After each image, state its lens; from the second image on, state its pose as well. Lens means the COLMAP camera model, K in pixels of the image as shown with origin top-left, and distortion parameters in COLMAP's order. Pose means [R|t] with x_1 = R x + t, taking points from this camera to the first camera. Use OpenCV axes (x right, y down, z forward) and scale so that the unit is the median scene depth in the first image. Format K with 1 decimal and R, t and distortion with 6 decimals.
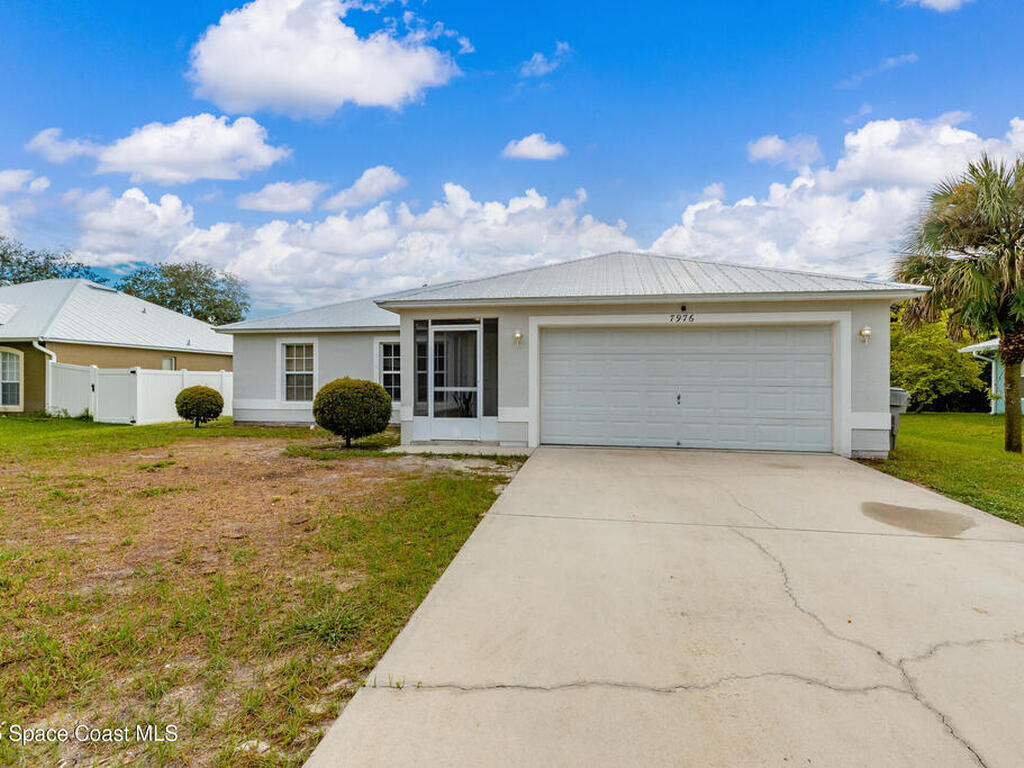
lens RADIAL K [[518.8, 0, 511.3], [0, 518.8, 384.5], [0, 0, 1]] dist [0.012424, -0.000508]
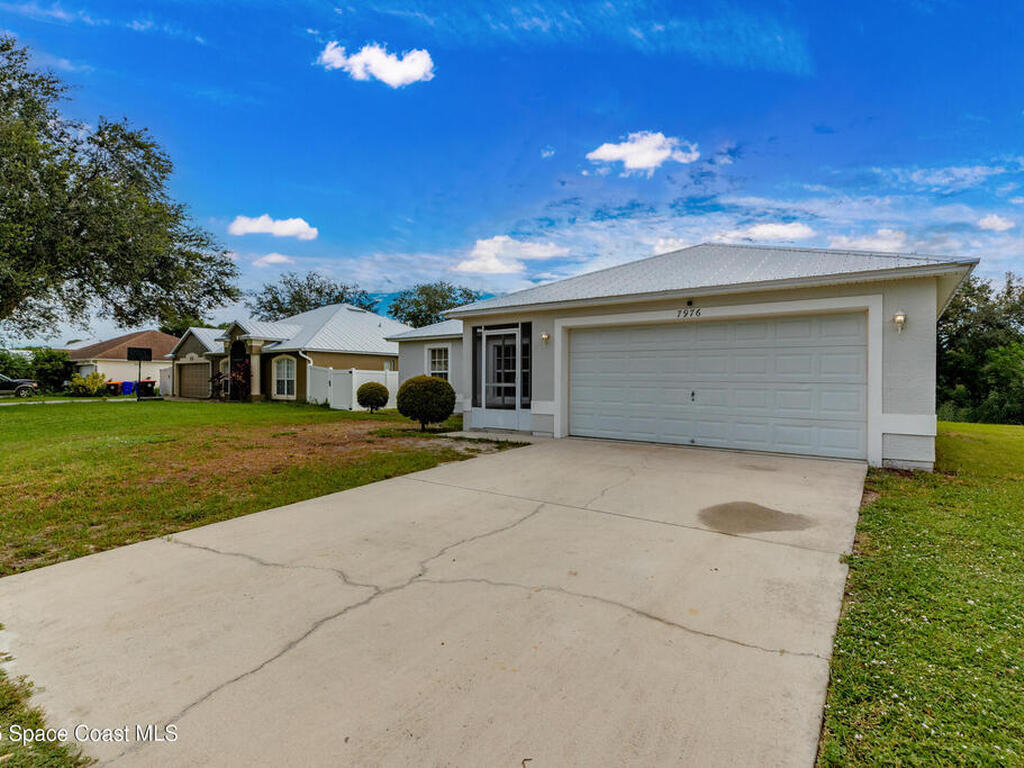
lens RADIAL K [[518.8, 0, 515.0], [0, 518.8, 392.8], [0, 0, 1]] dist [0.012424, -0.000508]
pose [[0.894531, 0.012143, -0.446842, 0.444062], [-0.004238, 0.999816, 0.018685, 0.005227], [0.446986, -0.014821, 0.894418, -0.024328]]
